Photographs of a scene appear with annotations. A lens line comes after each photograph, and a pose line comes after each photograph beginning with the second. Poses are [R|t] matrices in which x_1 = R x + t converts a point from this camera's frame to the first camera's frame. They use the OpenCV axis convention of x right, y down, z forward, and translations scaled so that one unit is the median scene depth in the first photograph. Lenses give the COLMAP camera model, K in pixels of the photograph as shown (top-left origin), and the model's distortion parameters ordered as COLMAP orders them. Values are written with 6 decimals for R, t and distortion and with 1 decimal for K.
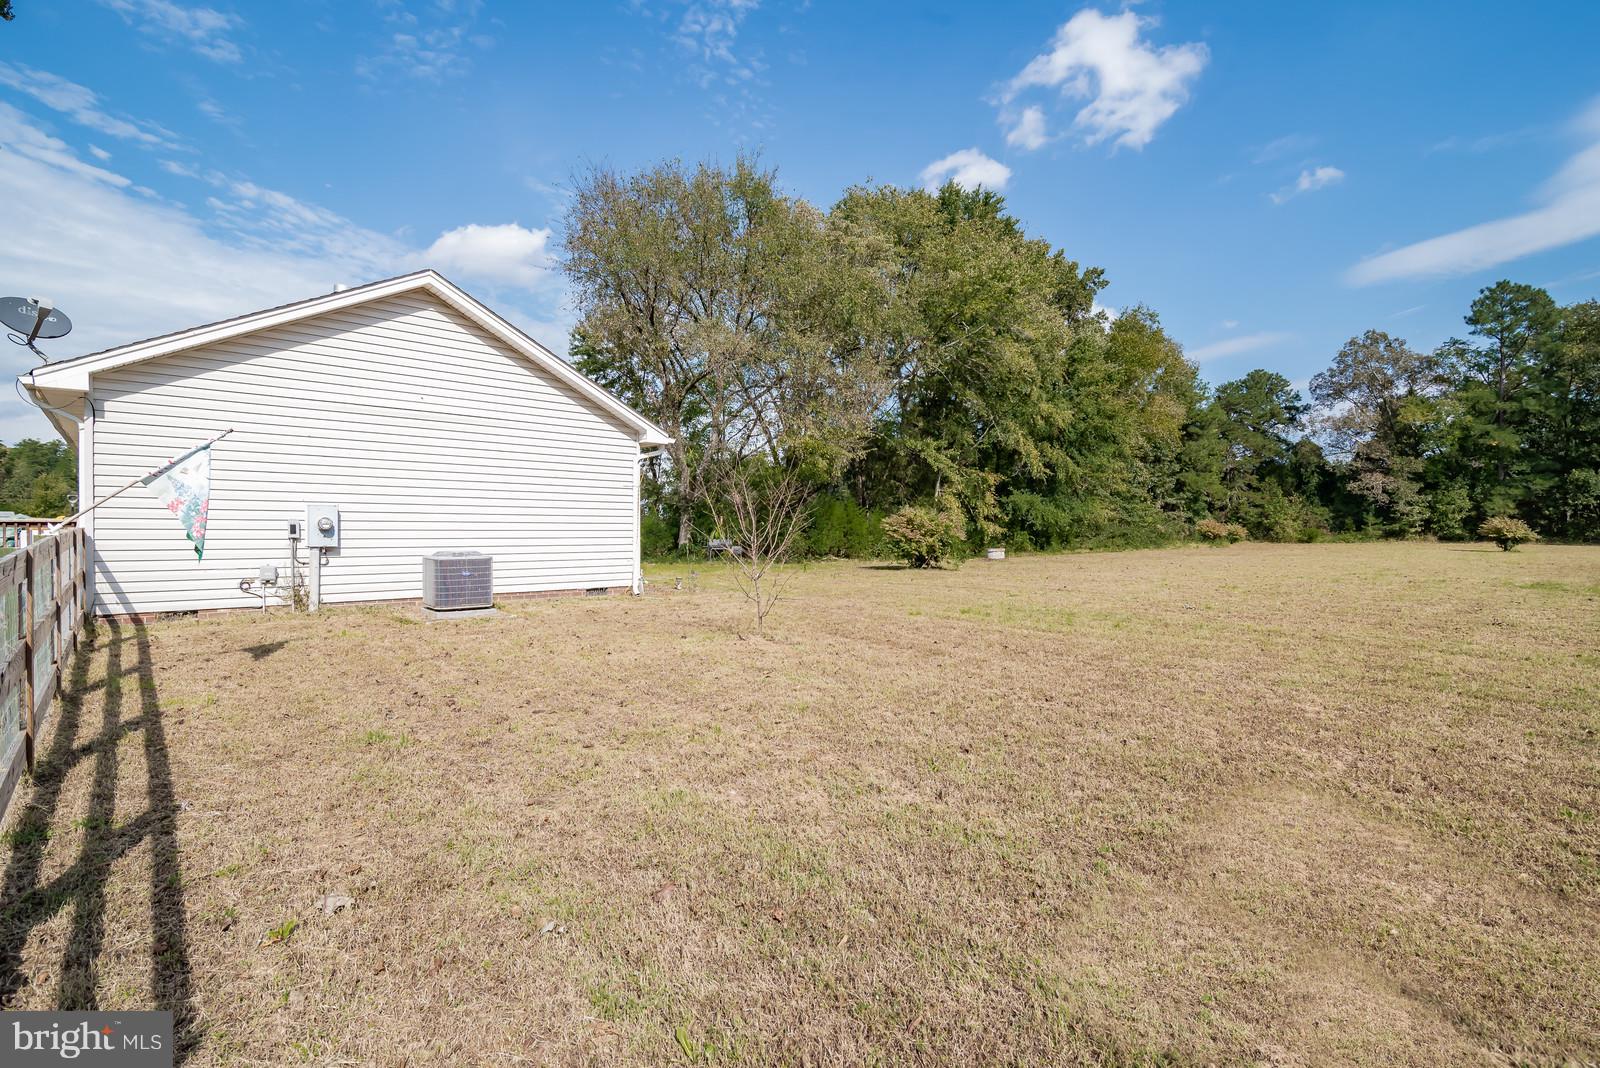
lens RADIAL K [[730.2, 0, 810.5], [0, 730.2, 538.2], [0, 0, 1]] dist [-0.015497, 0.000773]
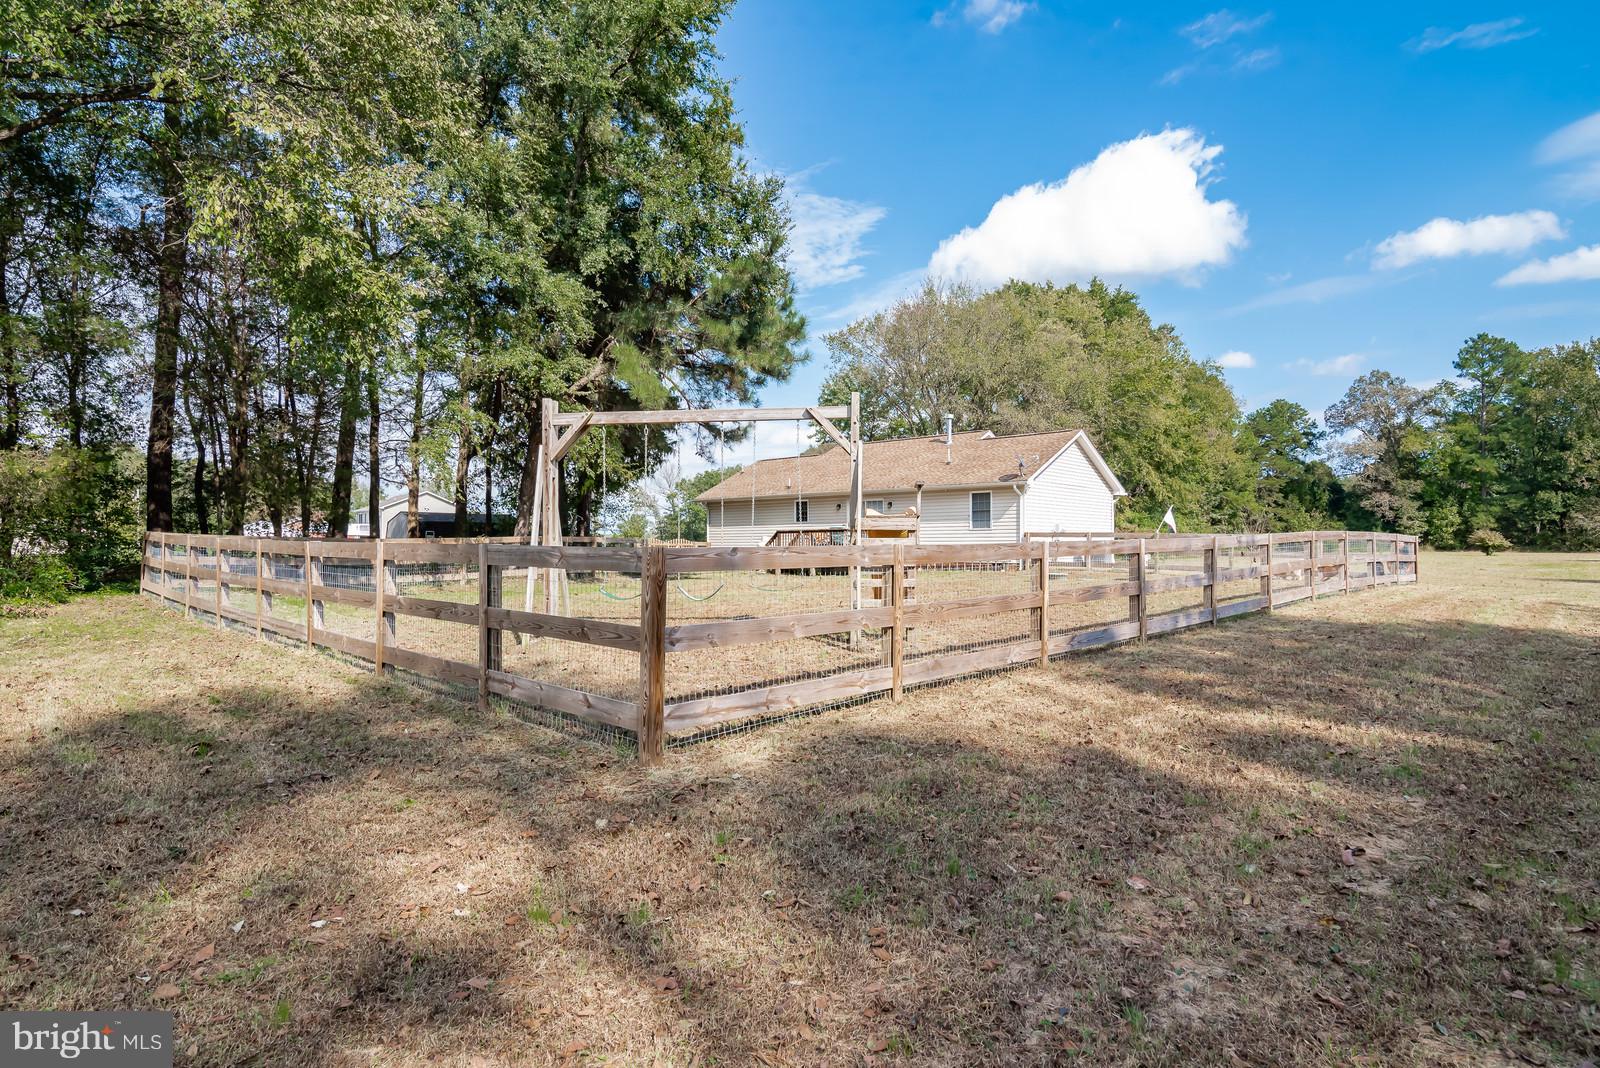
lens RADIAL K [[867.1, 0, 798.2], [0, 867.1, 535.8], [0, 0, 1]] dist [0.001667, -0.000704]
pose [[0.995630, -0.000606, 0.093387, -0.303190], [0.002818, 0.999718, -0.023562, 0.010818], [-0.093346, 0.023722, 0.995351, -0.319954]]
